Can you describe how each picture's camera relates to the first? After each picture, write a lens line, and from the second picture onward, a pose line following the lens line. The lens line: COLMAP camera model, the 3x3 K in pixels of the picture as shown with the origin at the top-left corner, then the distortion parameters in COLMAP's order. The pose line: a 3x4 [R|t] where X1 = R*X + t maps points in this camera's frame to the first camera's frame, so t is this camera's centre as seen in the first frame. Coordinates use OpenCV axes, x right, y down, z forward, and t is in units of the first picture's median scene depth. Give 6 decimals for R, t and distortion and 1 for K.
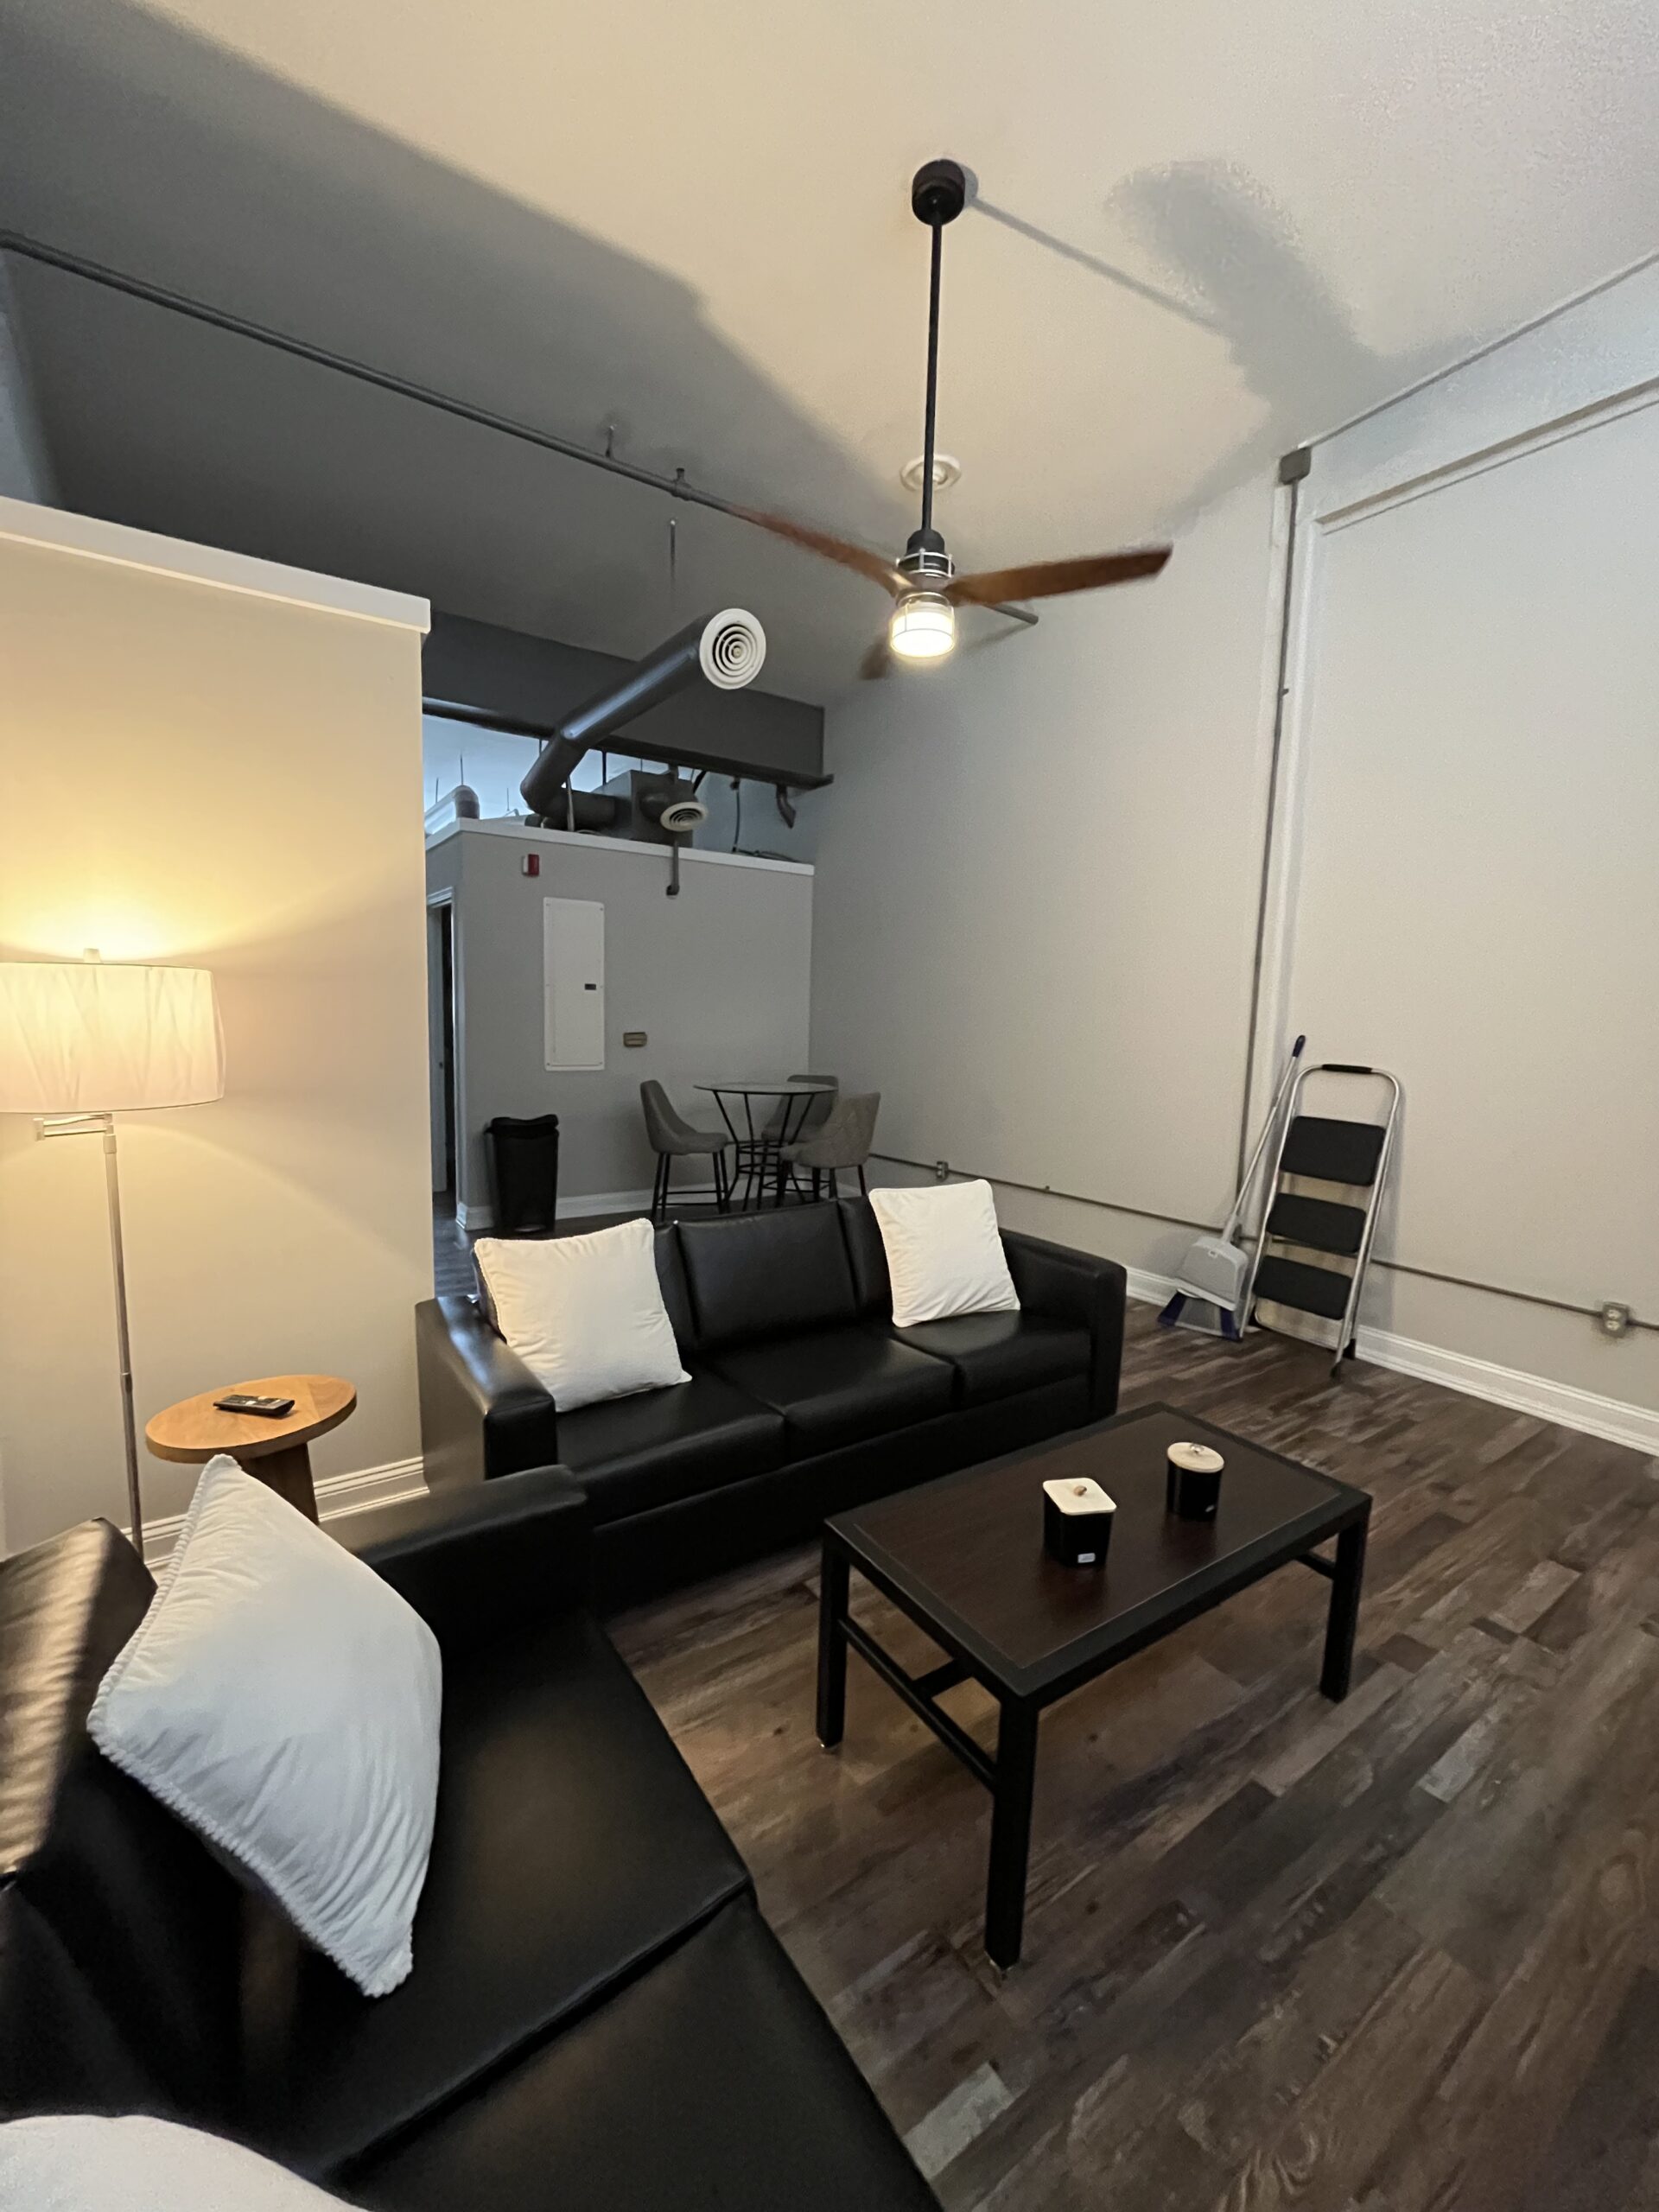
lens RADIAL K [[891.3, 0, 821.2], [0, 891.3, 1105.6], [0, 0, 1]] dist [0.000943, 0.000044]
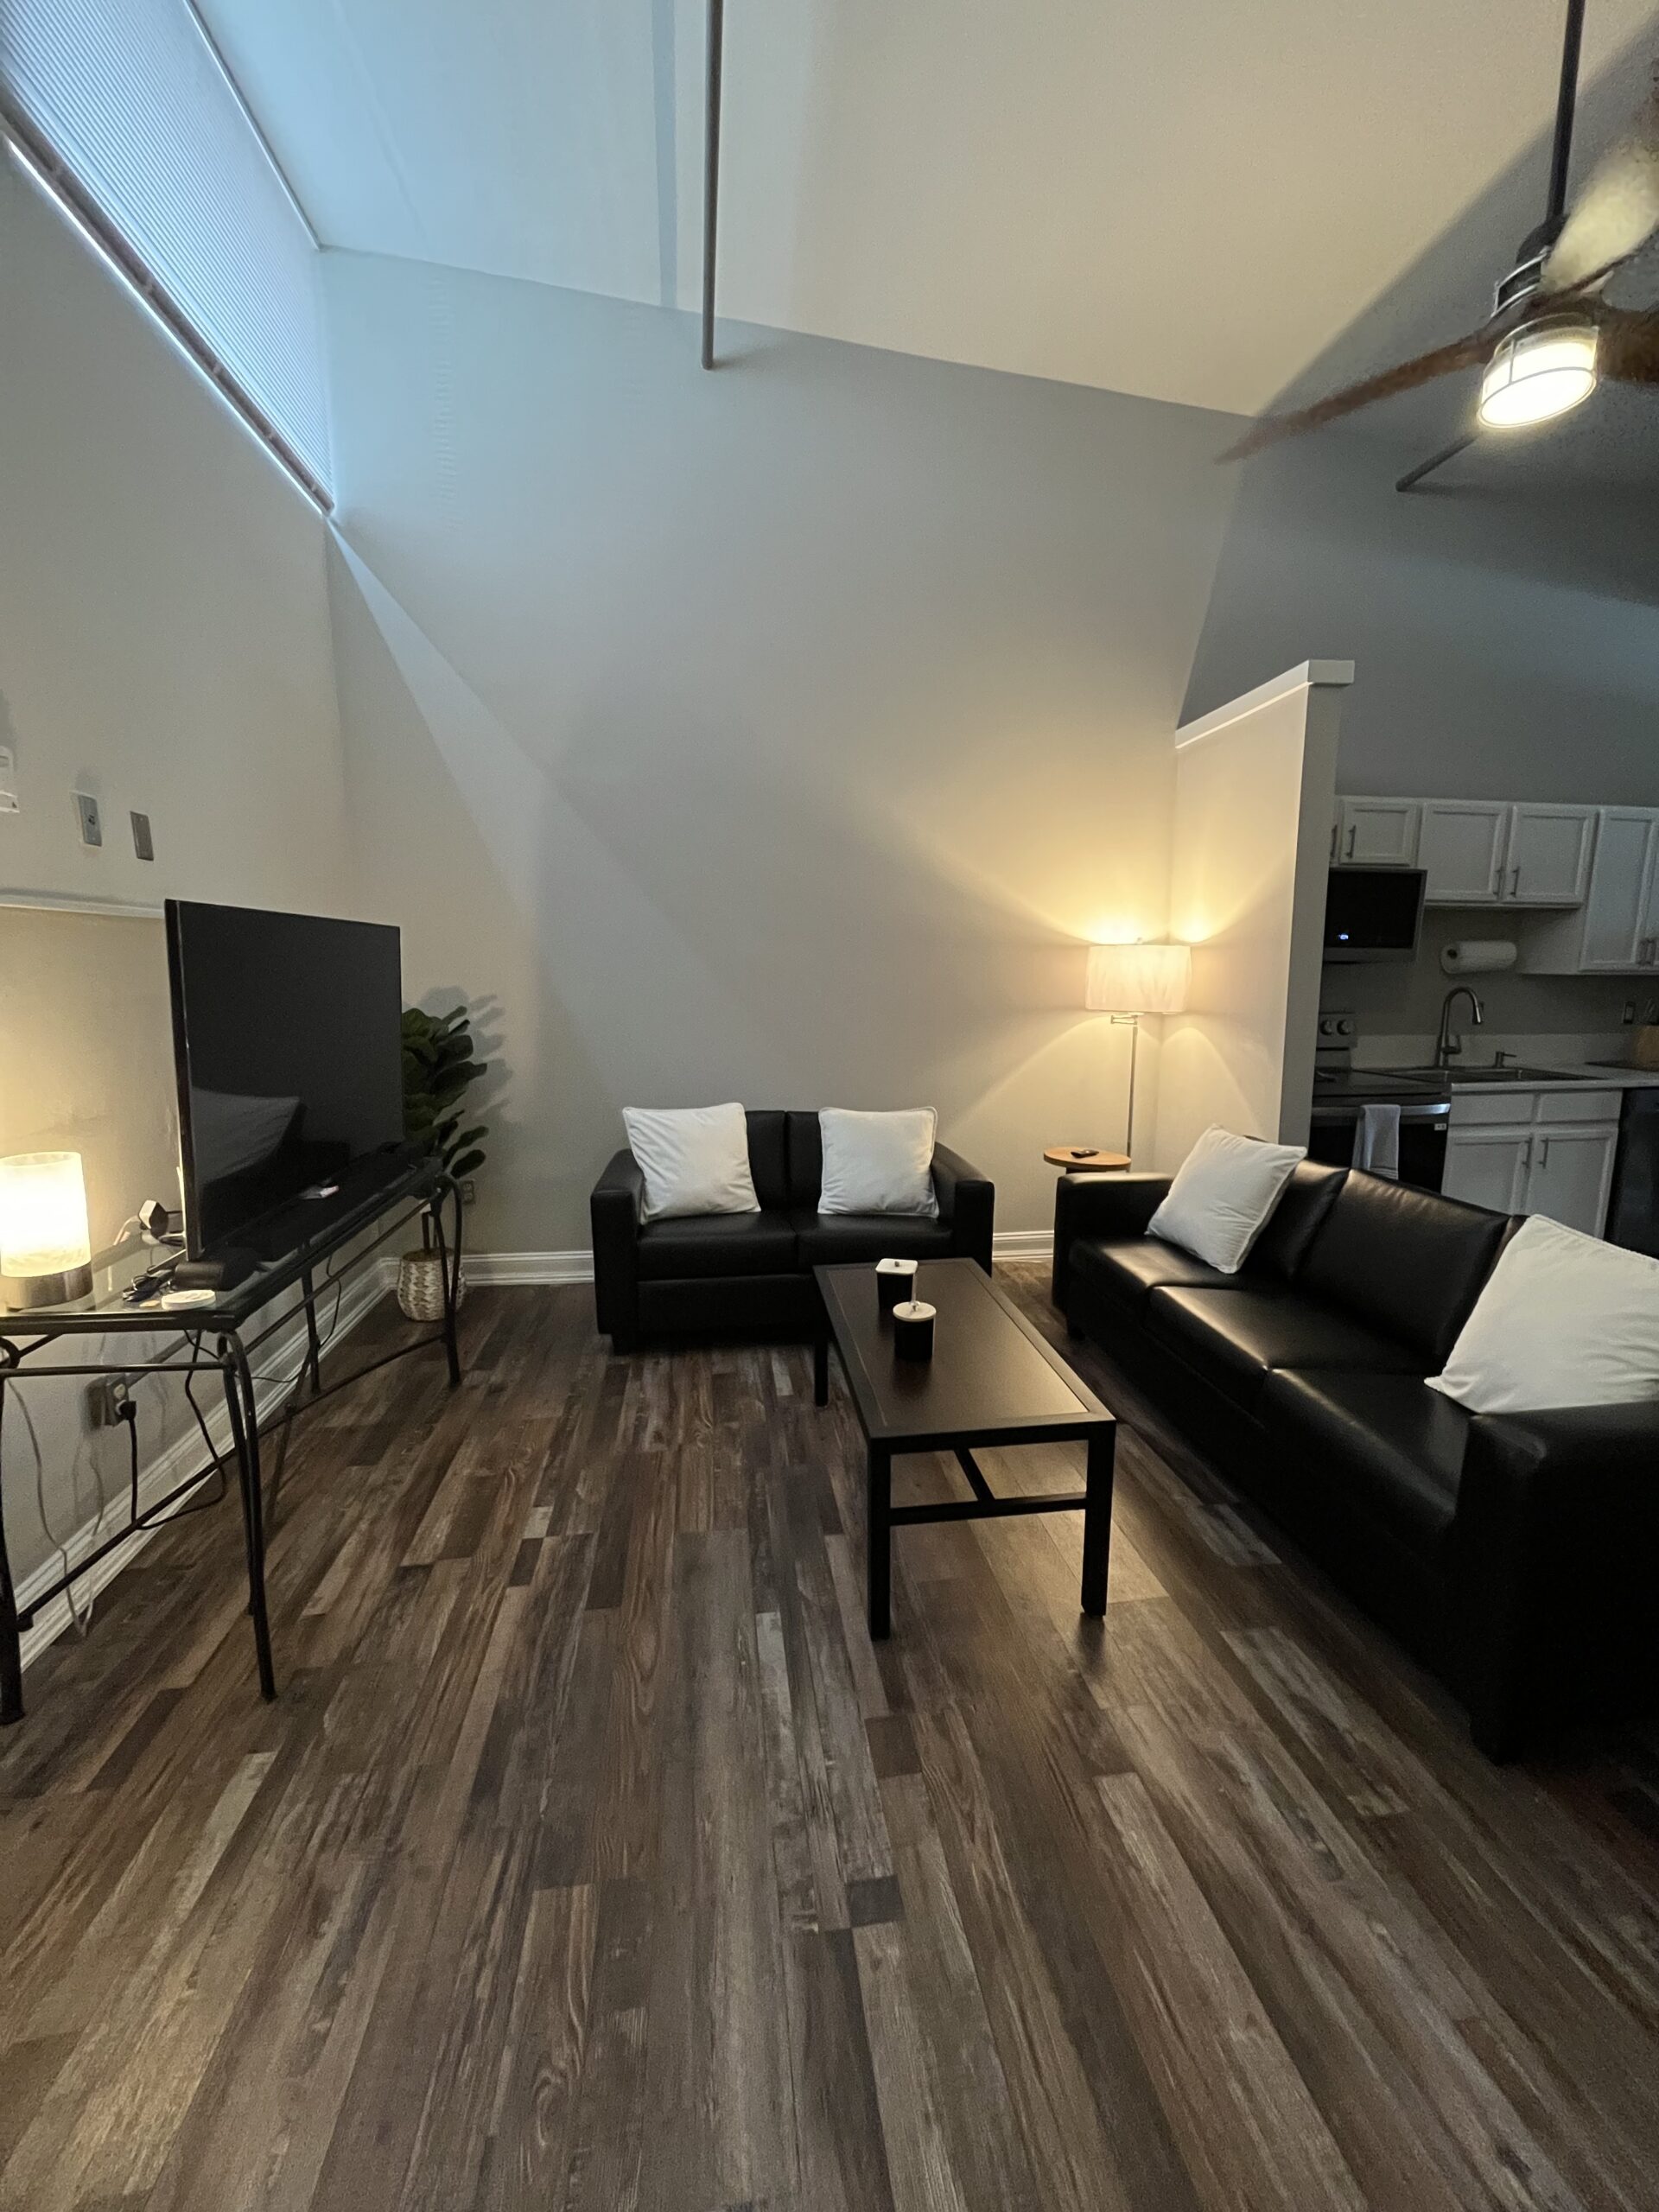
lens RADIAL K [[891.3, 0, 827.3], [0, 891.3, 1100.1], [0, 0, 1]] dist [0.000943, 0.000044]
pose [[-0.441874, 0.107179, -0.890652, 1.546952], [-0.124683, 0.975863, 0.179291, -0.077338], [0.888370, 0.190273, -0.417845, 1.377226]]
